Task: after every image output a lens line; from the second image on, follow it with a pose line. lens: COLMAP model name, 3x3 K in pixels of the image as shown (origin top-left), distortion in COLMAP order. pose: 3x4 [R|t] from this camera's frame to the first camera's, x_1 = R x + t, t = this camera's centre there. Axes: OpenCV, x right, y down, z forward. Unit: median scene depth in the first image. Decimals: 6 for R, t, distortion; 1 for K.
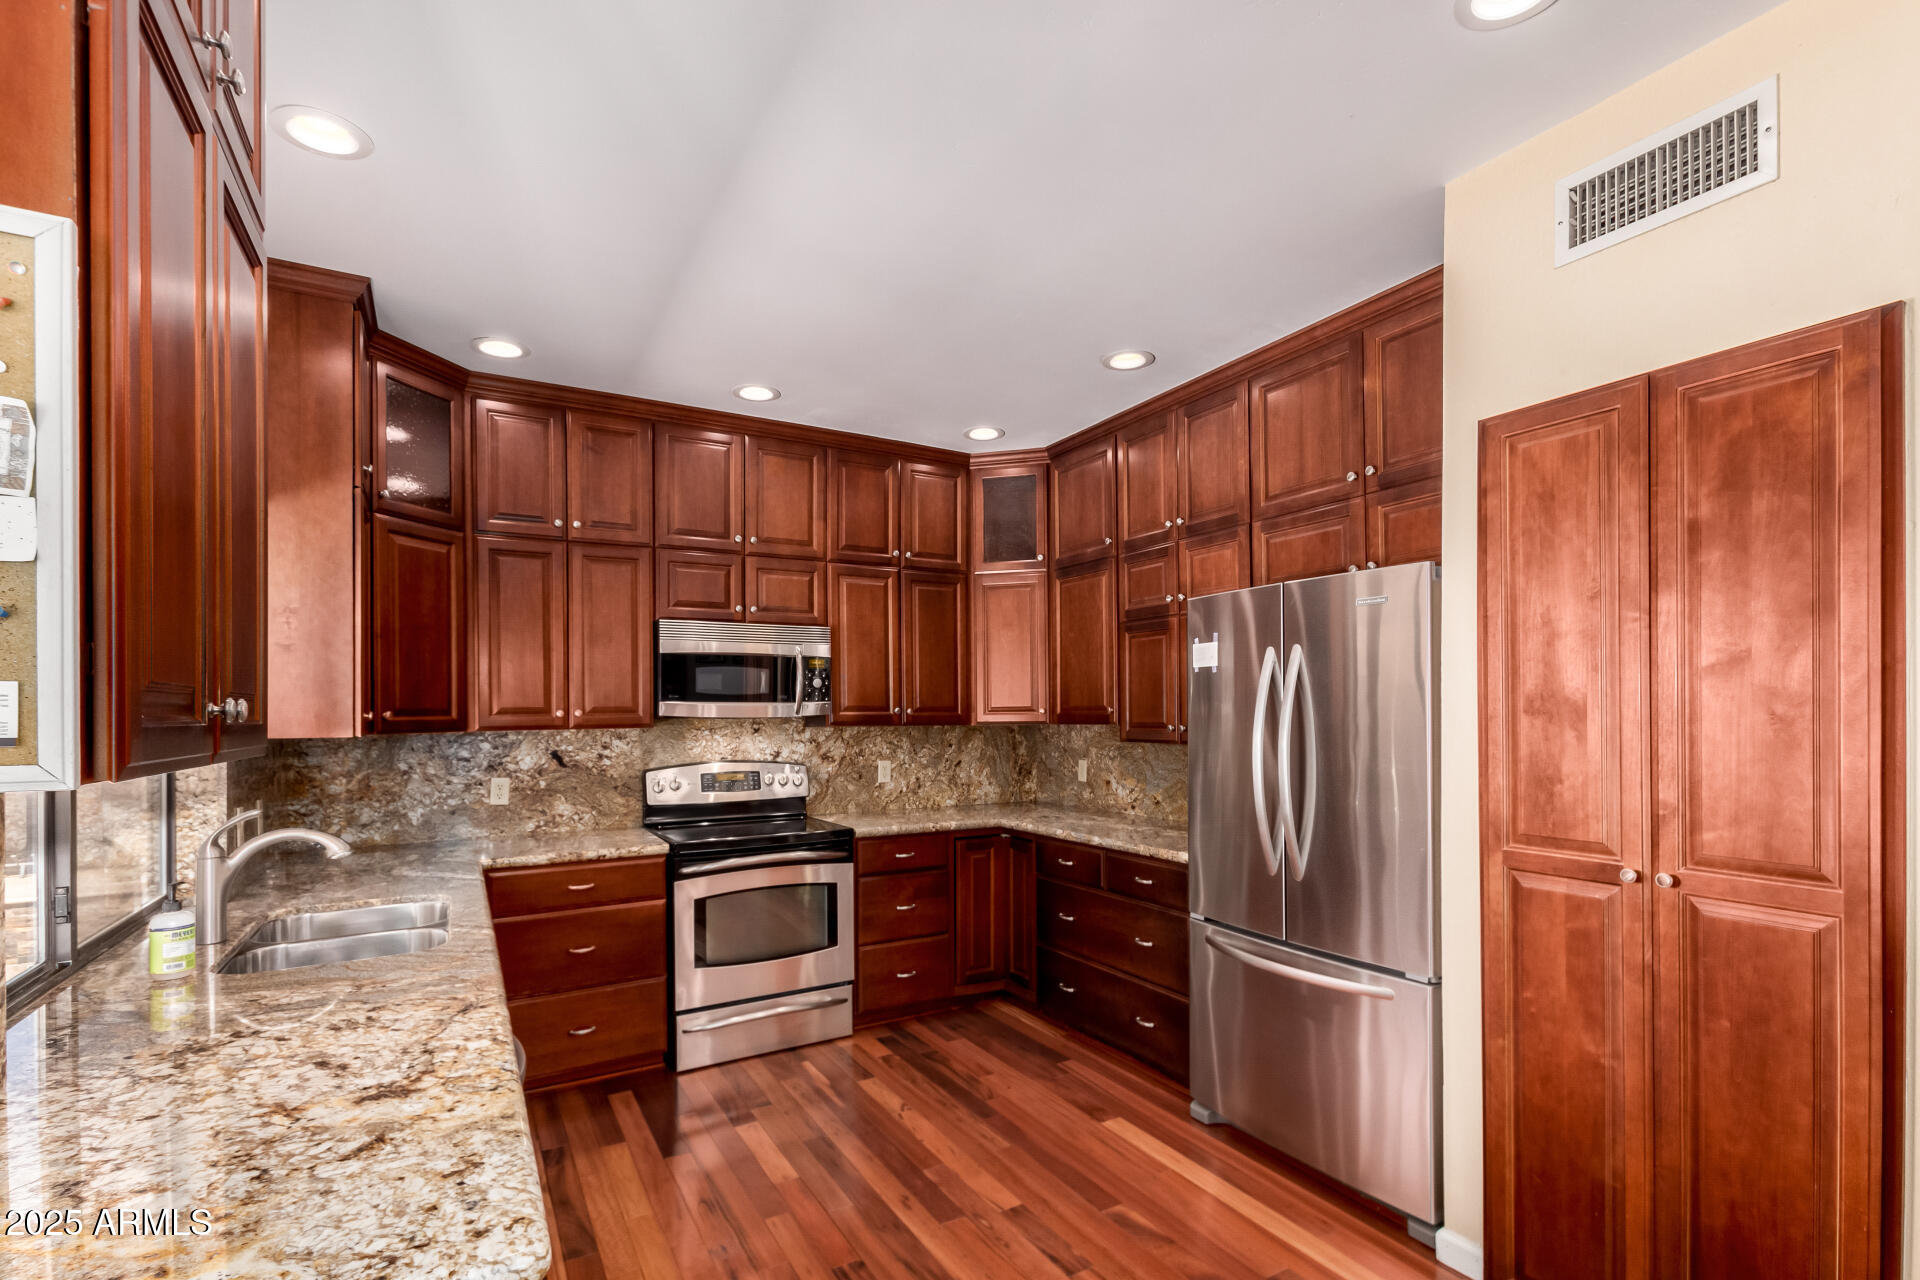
lens RADIAL K [[843.1, 0, 962.0], [0, 843.1, 705.3], [0, 0, 1]] dist [0.004013, 0.000534]
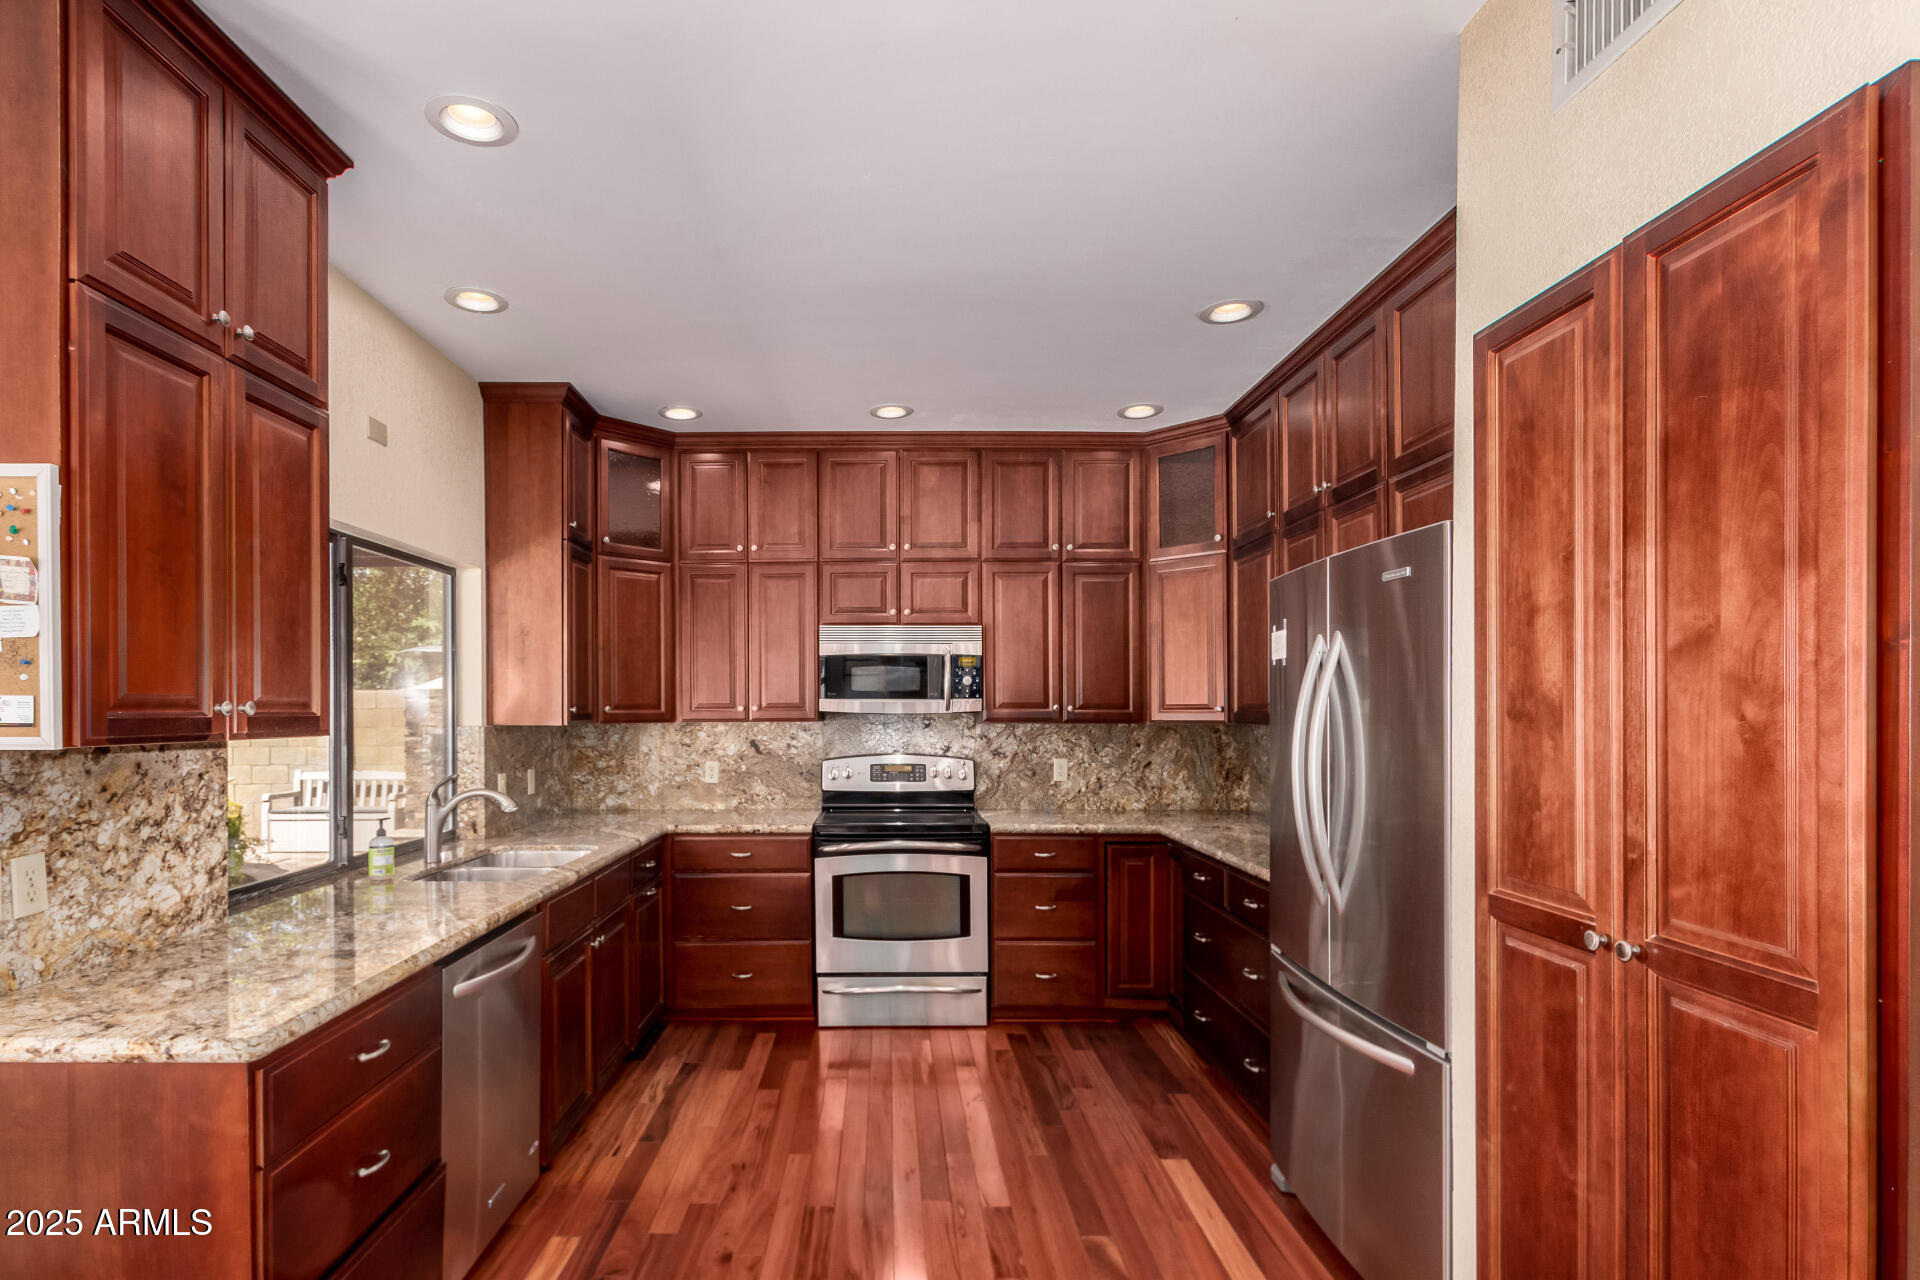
lens RADIAL K [[901.8, 0, 958.7], [0, 901.8, 703.9], [0, 0, 1]] dist [0.001078, -0.000365]
pose [[0.875240, 0.003296, -0.483678, 0.373367], [-0.001993, 0.999993, 0.003209, -0.001309], [0.483685, -0.001845, 0.875240, 0.032778]]
